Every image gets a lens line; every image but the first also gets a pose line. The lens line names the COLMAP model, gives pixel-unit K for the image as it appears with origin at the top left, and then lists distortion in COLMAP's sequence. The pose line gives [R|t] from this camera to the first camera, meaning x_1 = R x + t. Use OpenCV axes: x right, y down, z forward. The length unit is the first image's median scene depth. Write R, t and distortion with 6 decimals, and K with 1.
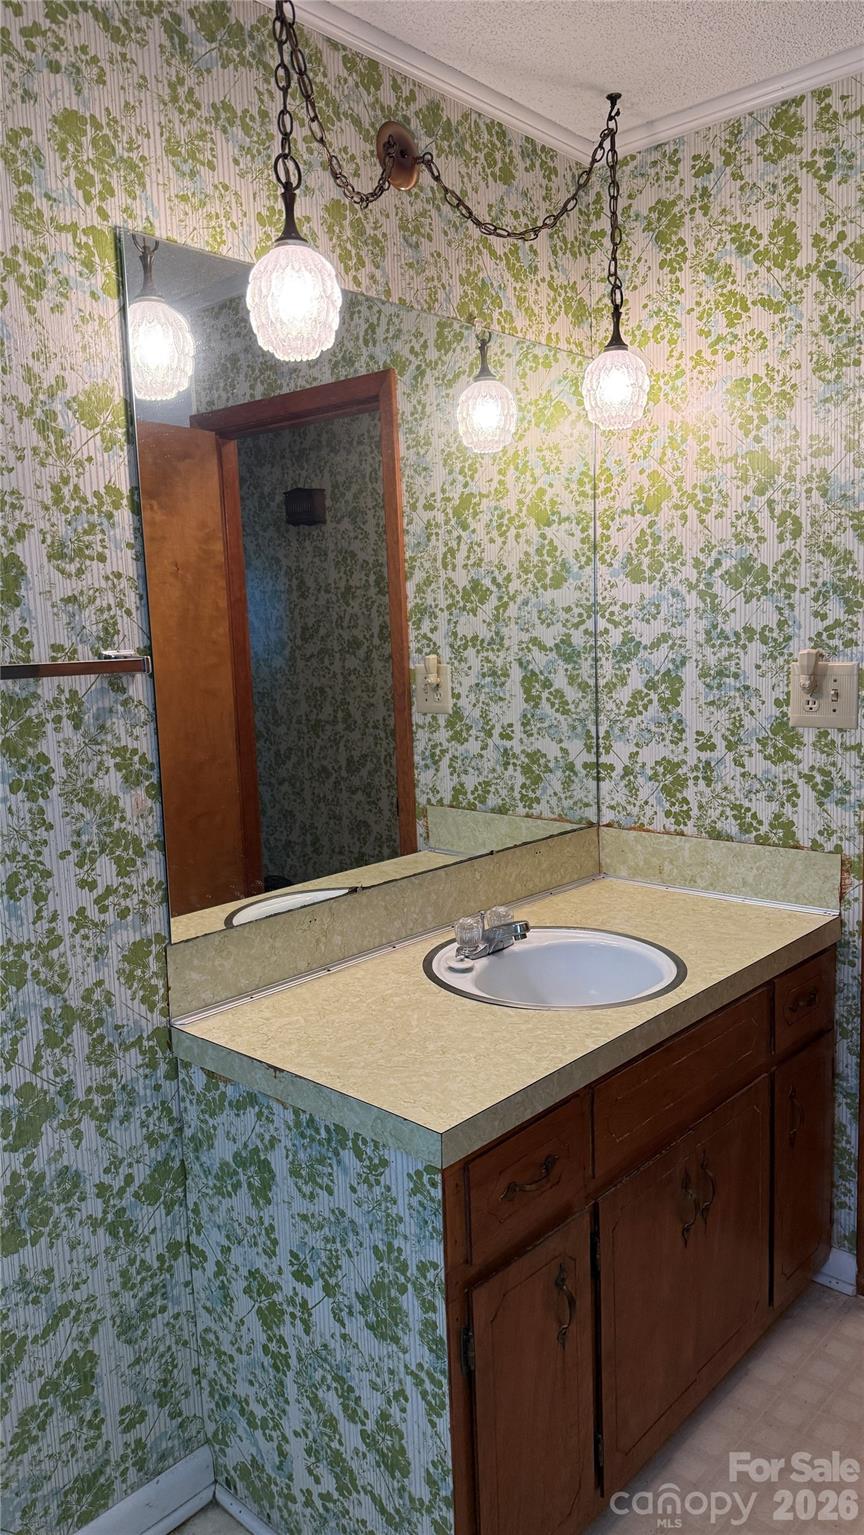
lens RADIAL K [[1087.1, 0, 419.1], [0, 1087.1, 772.2], [0, 0, 1]] dist [0.095265, -0.157051]
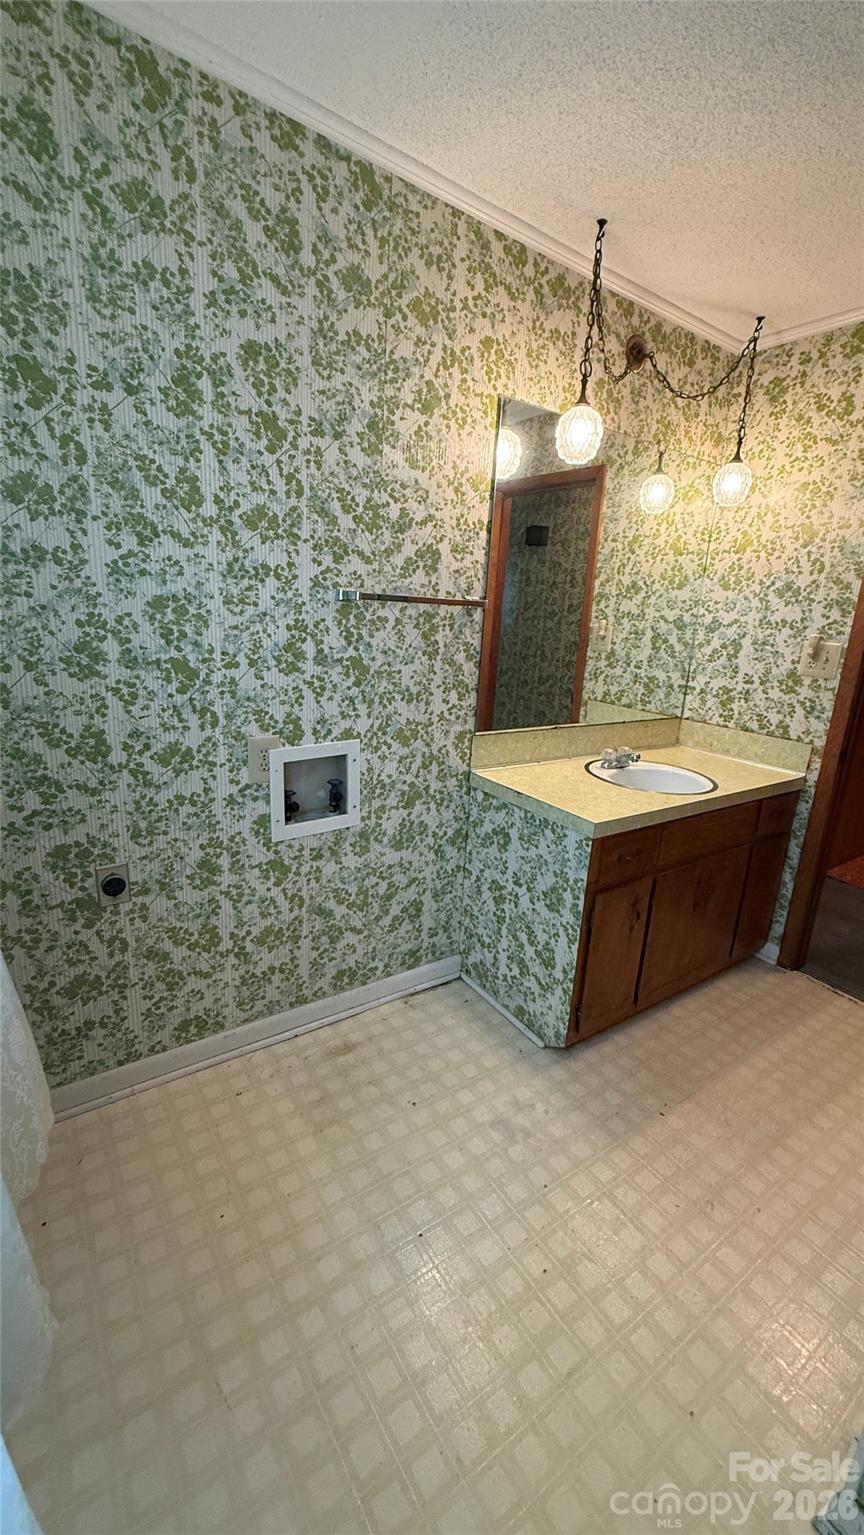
lens RADIAL K [[620.8, 0, 432.0], [0, 620.8, 767.5], [0, 0, 1]] dist [-0.001121, -0.000320]
pose [[0.971305, 0.145058, -0.188482, -0.051580], [-0.121275, 0.983781, 0.132163, 0.052463], [0.204596, -0.105513, 0.973143, -0.196164]]
